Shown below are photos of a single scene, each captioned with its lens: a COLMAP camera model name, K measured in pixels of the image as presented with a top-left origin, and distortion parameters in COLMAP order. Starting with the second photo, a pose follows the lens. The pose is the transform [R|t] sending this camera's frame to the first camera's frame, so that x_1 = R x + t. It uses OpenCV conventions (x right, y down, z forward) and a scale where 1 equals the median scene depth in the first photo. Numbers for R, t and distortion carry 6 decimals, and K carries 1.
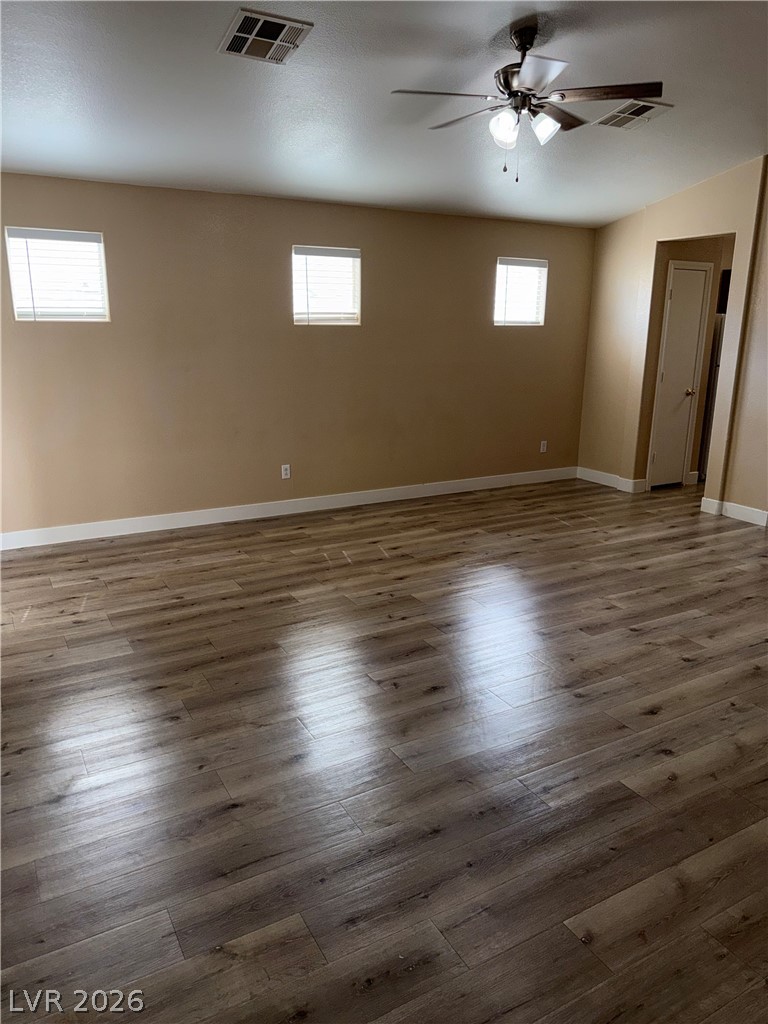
lens RADIAL K [[712.1, 0, 339.4], [0, 712.1, 548.9], [0, 0, 1]] dist [-0.000877, -0.005501]
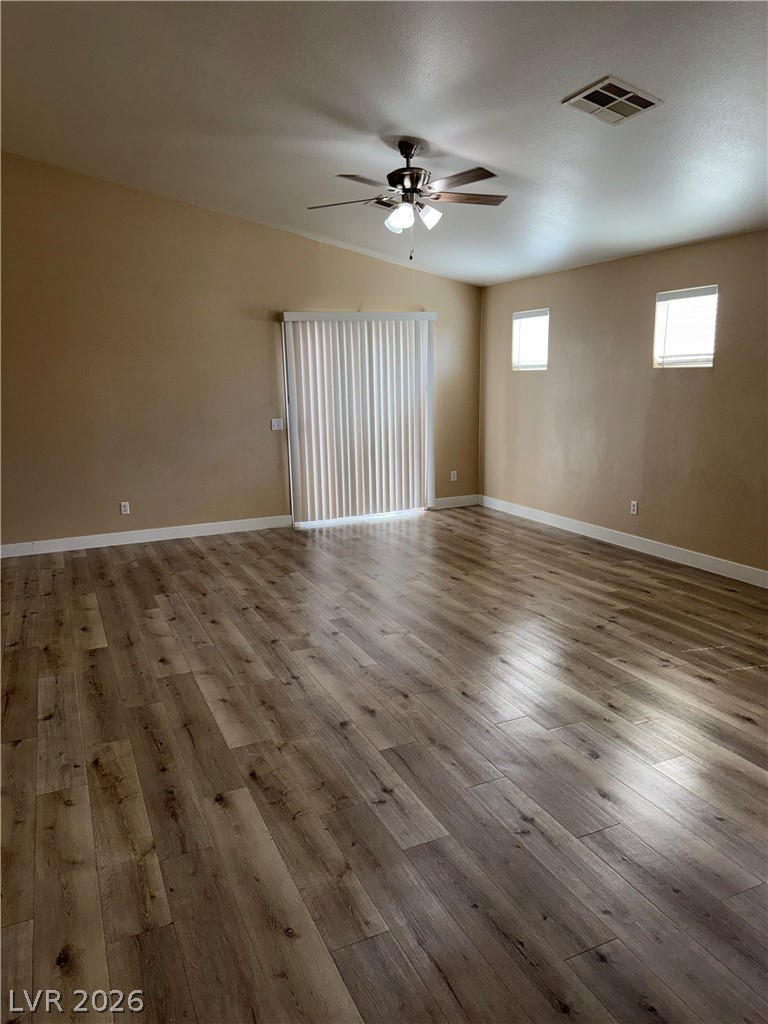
lens RADIAL K [[733.0, 0, 384.0], [0, 733.0, 512.0], [0, 0, 1]] dist [0.080498, -0.084782]
pose [[-0.056476, 0.190622, -0.980038, 1.058591], [-0.281039, 0.938878, 0.198812, -0.227497], [0.958033, 0.286657, 0.000548, 0.700322]]
